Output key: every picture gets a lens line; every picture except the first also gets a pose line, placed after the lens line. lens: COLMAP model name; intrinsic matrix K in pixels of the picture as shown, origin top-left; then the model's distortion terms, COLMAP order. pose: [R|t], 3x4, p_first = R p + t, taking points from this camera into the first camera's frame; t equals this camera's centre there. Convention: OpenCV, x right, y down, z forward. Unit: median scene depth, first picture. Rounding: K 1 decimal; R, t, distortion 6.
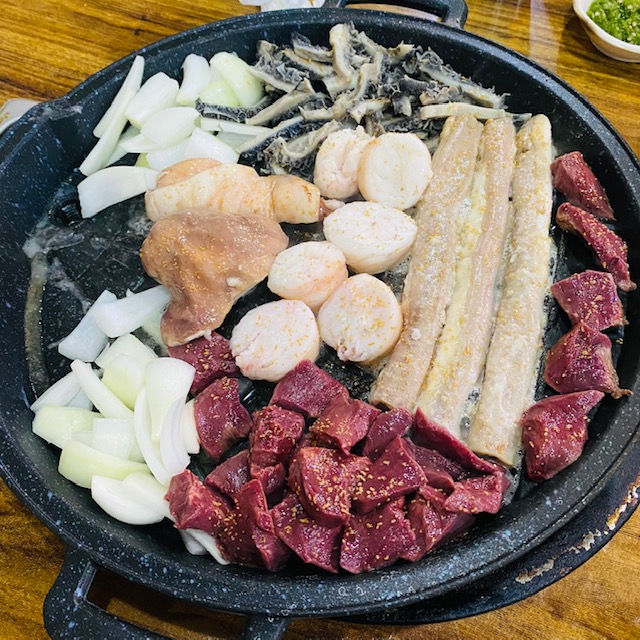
lens RADIAL K [[668.3, 0, 320.0], [0, 668.3, 320.0], [0, 0, 1]] dist [0.001355, -0.011706]
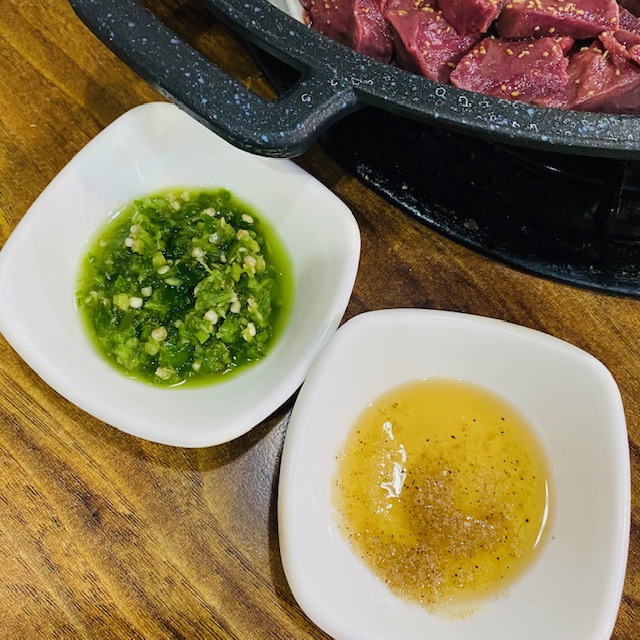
lens RADIAL K [[668.3, 0, 320.0], [0, 668.3, 320.0], [0, 0, 1]] dist [0.001355, -0.011706]
pose [[0.893166, 0.432974, -0.121609, 0.087732], [-0.405126, 0.892017, 0.200446, 0.425565], [0.195265, -0.129765, 0.972128, 0.209503]]
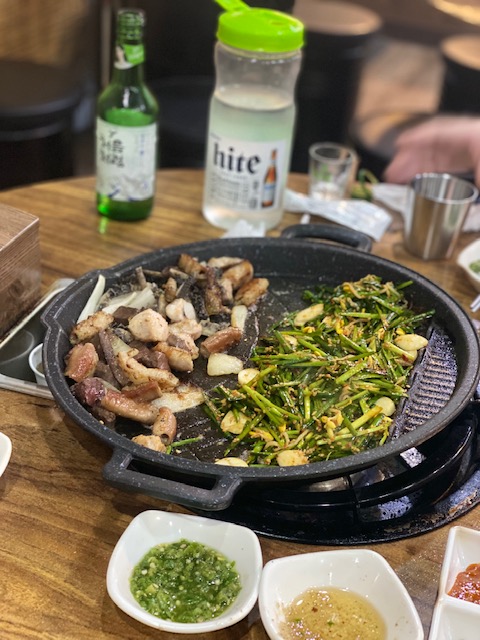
lens RADIAL K [[1004.5, 0, 240.0], [0, 1004.5, 320.0], [0, 0, 1]] dist [-0.004632, 0.003950]
pose [[0.996963, 0.071874, -0.029975, -0.002261], [-0.077292, 0.866254, -0.493589, 1.107196], [-0.009510, 0.494406, 0.869179, -1.202002]]
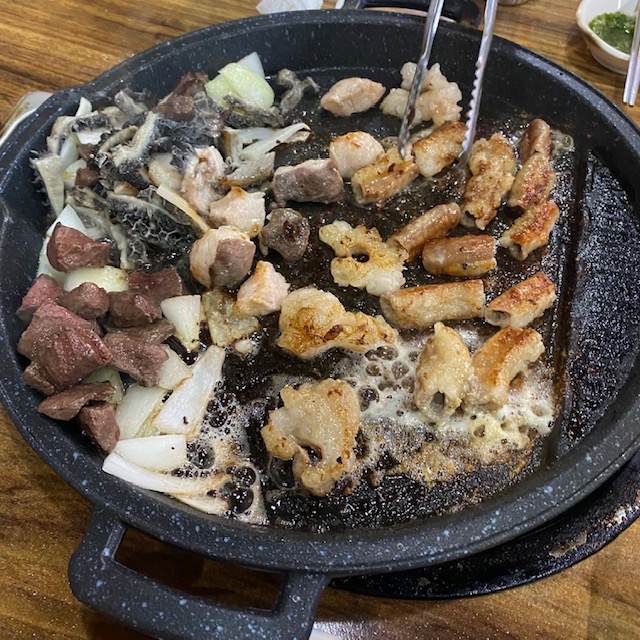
lens RADIAL K [[666.3, 0, 328.4], [0, 666.3, 318.0], [0, 0, 1]] dist [-0.006238, -0.003041]
pose [[0.999319, 0.007977, 0.036028, -0.066801], [-0.005024, 0.996675, -0.081324, 0.123821], [-0.036557, 0.081087, 0.996036, 0.013753]]
